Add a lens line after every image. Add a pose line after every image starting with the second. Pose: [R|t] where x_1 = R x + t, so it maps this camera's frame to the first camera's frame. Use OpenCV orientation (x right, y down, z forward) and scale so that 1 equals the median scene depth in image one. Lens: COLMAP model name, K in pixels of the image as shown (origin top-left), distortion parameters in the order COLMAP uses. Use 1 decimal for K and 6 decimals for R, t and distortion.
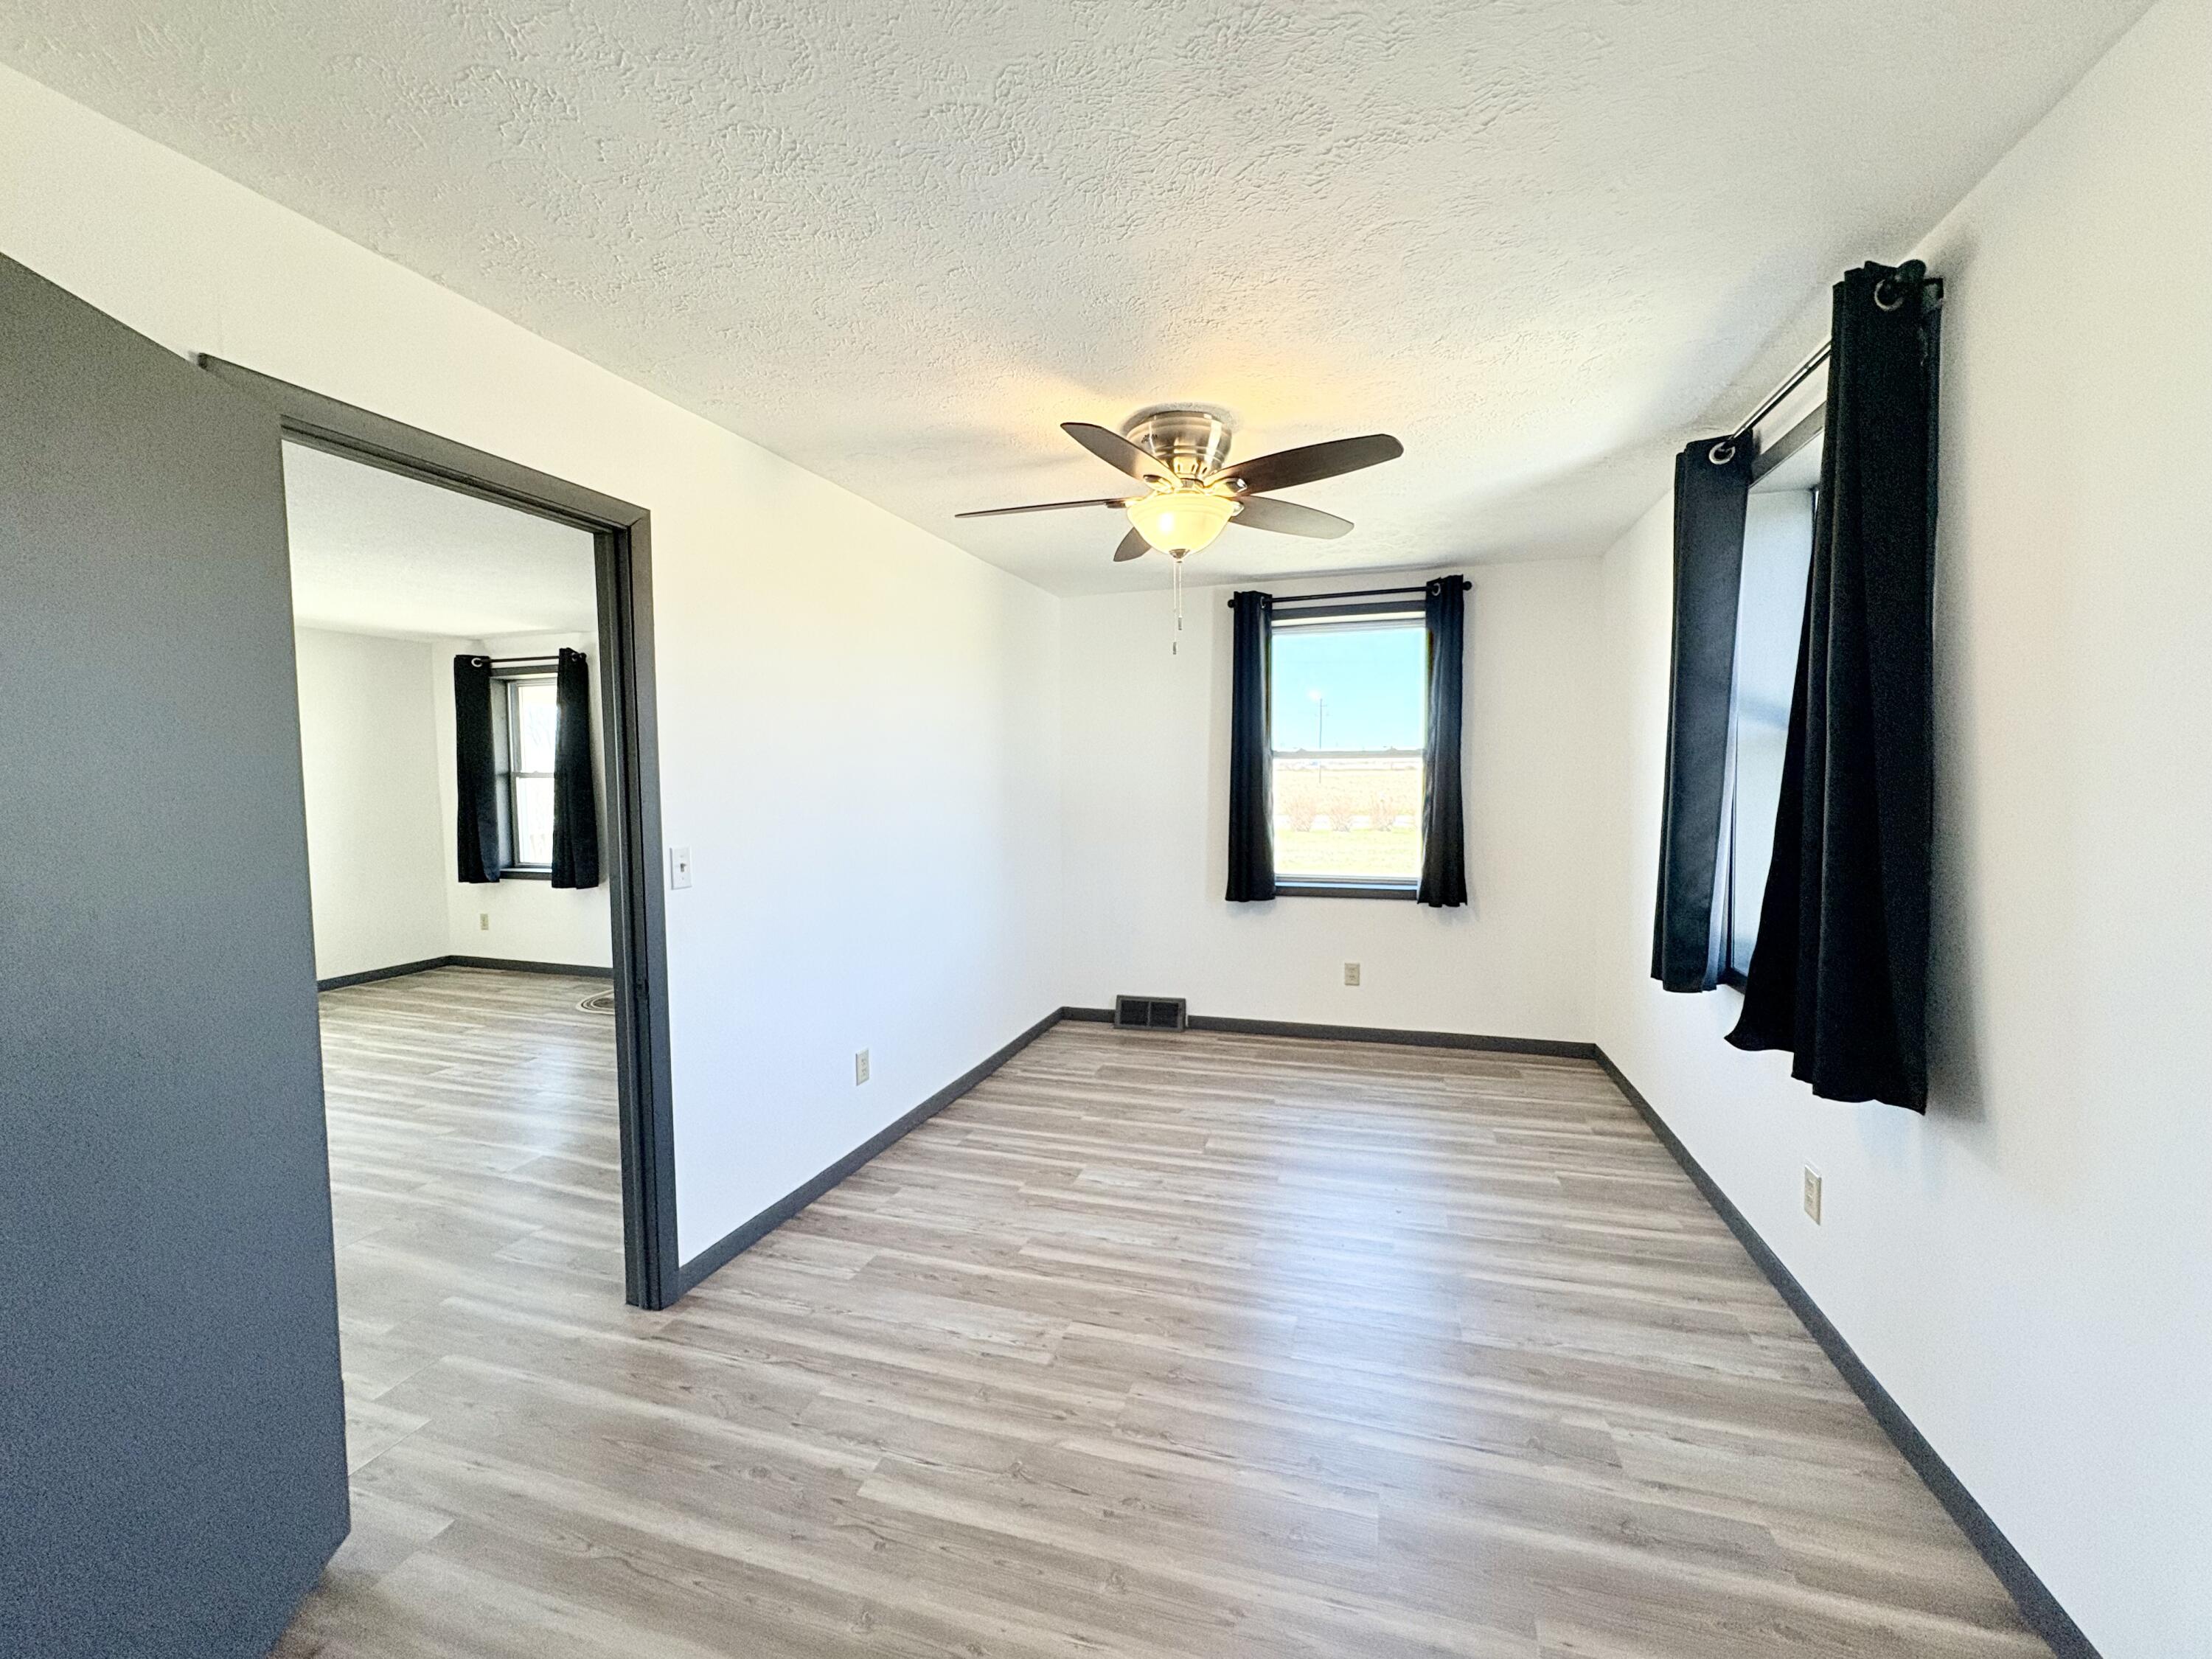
lens RADIAL K [[879.4, 0, 1100.9], [0, 879.4, 829.3], [0, 0, 1]] dist [-0.001960, 0.000363]
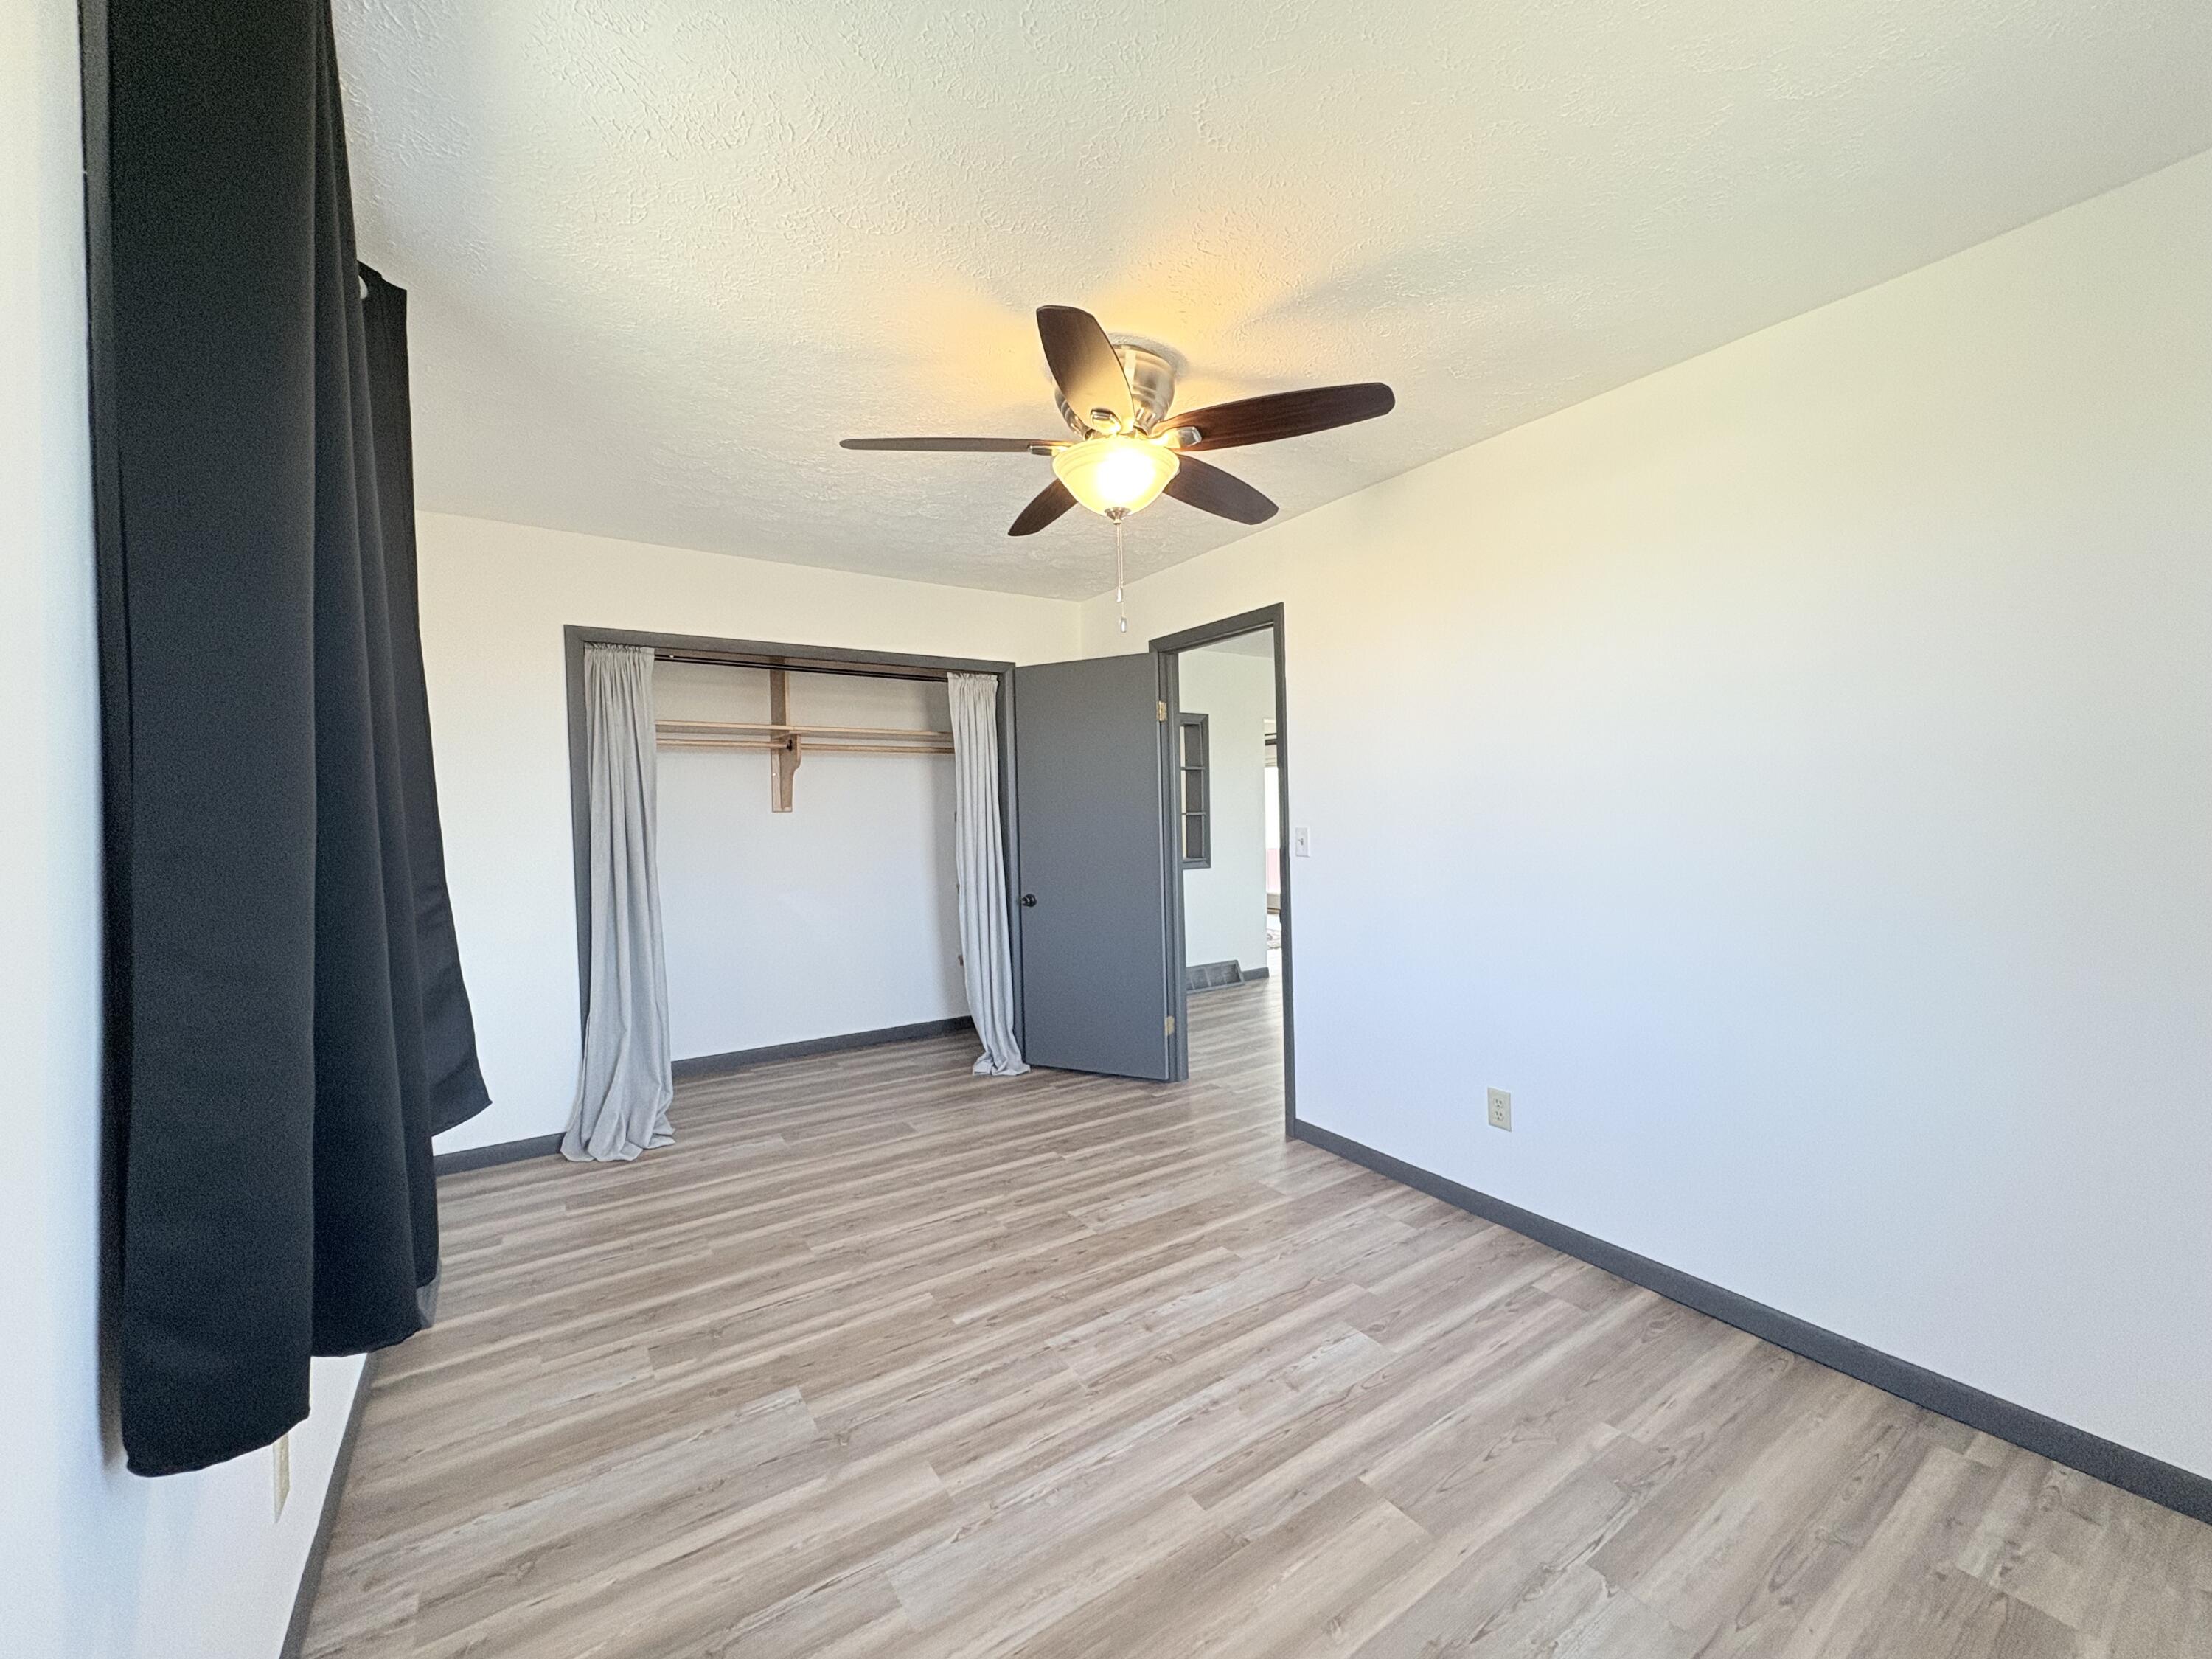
lens RADIAL K [[879.4, 0, 1108.7], [0, 879.4, 821.3], [0, 0, 1]] dist [-0.001960, 0.000363]
pose [[-0.617774, 0.036881, -0.785490, 0.739353], [-0.018792, 0.997922, 0.061635, -0.062452], [0.786131, 0.052838, -0.615797, 1.449698]]
